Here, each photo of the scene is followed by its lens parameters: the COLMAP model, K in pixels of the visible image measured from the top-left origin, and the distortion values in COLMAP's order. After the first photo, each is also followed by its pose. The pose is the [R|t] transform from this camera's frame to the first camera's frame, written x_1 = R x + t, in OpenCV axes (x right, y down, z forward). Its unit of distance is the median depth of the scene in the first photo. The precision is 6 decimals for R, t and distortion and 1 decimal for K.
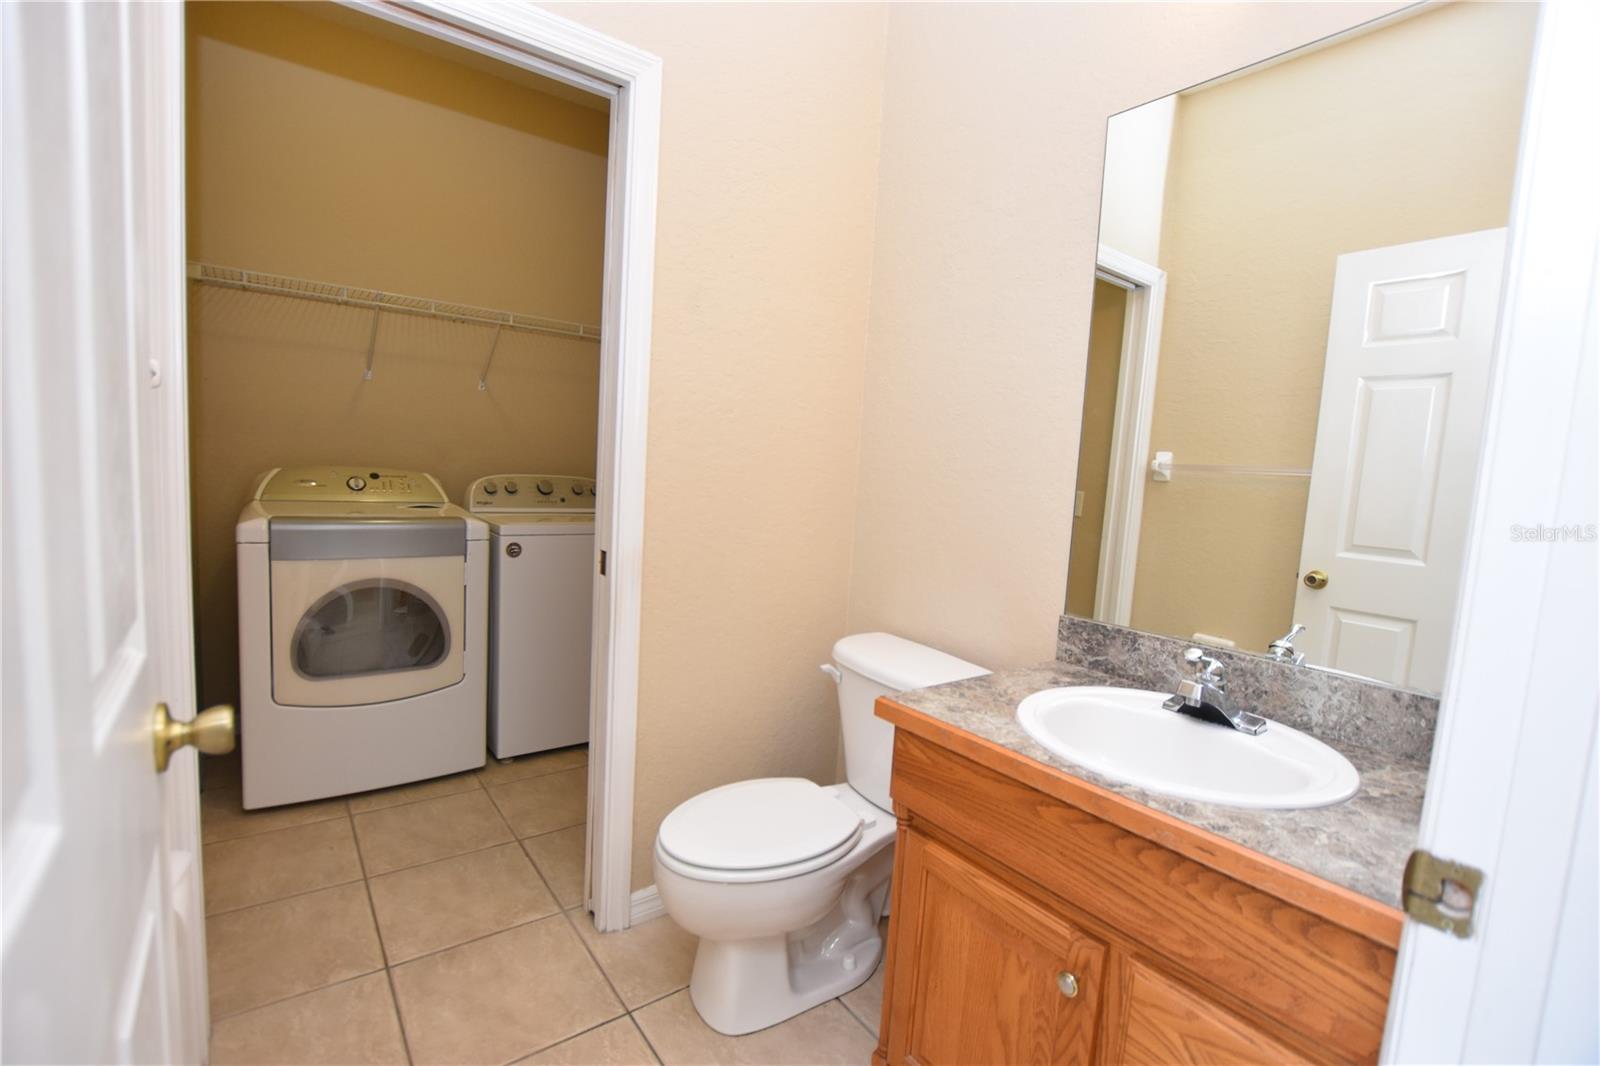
lens RADIAL K [[716.1, 0, 793.0], [0, 716.1, 532.2], [0, 0, 1]] dist [-0.027321, 0.001141]
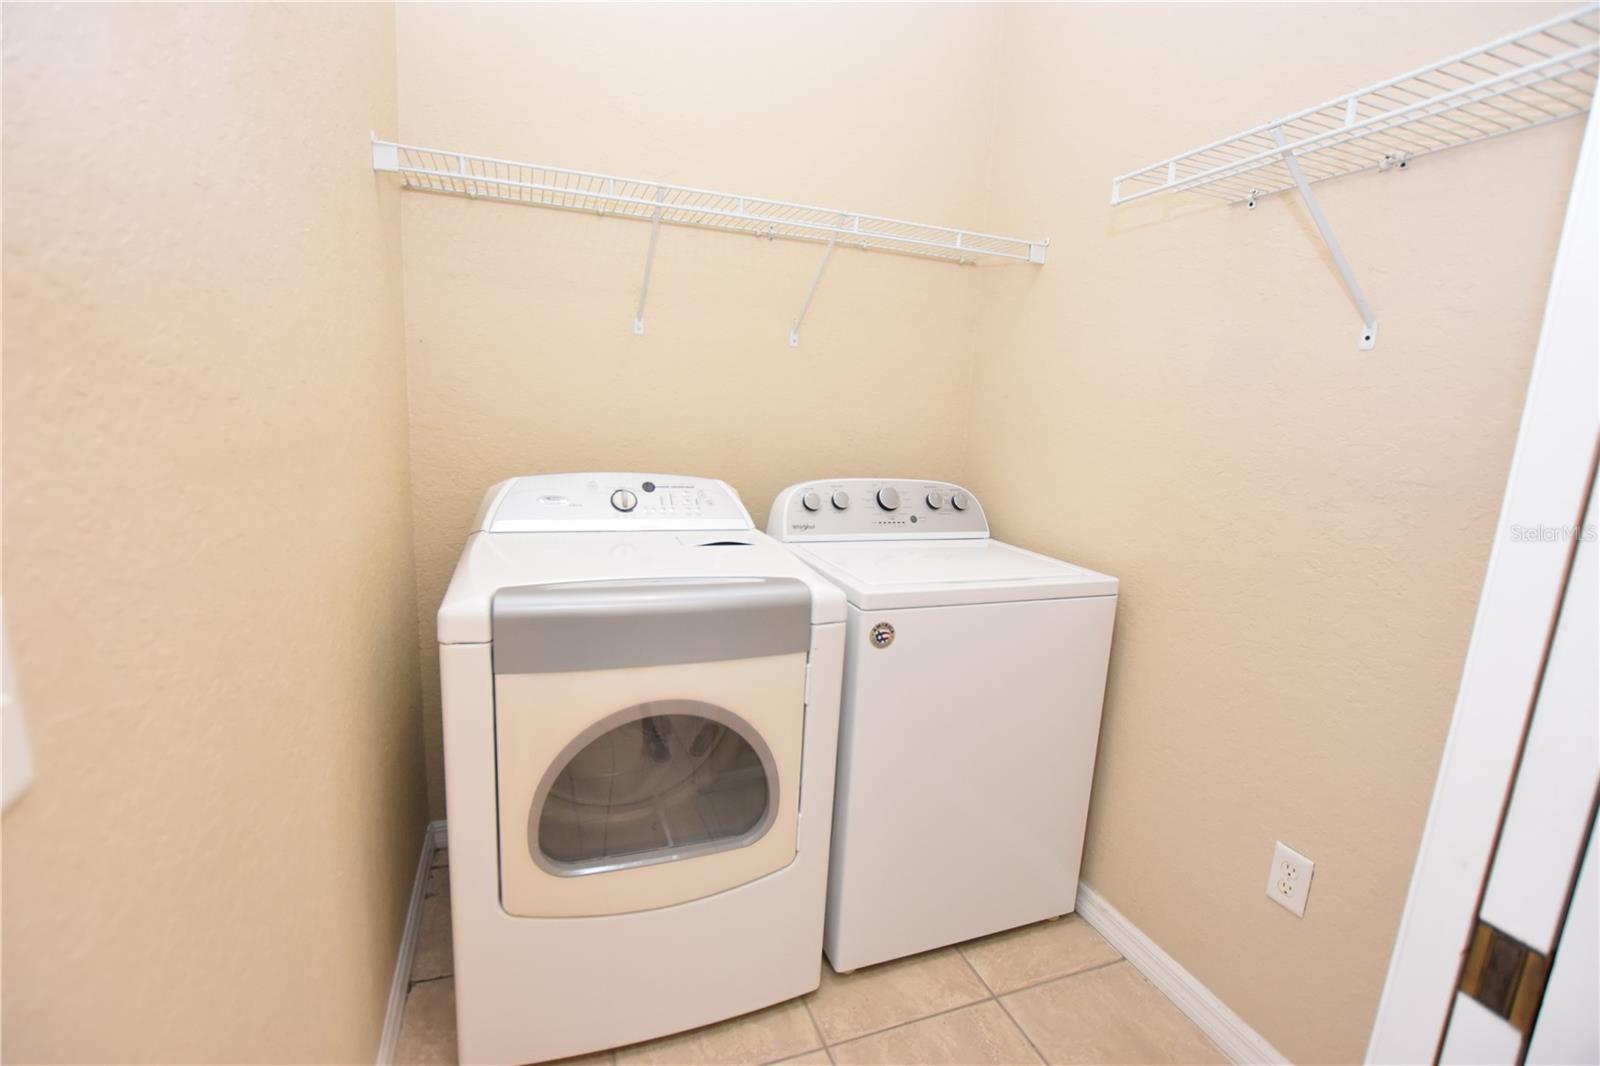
lens RADIAL K [[716.1, 0, 793.0], [0, 716.1, 532.2], [0, 0, 1]] dist [-0.027321, 0.001141]
pose [[0.959449, 0.042431, -0.278671, -0.304161], [-0.024277, 0.997371, 0.068277, -0.091423], [0.280835, -0.058743, 0.957957, 0.447112]]
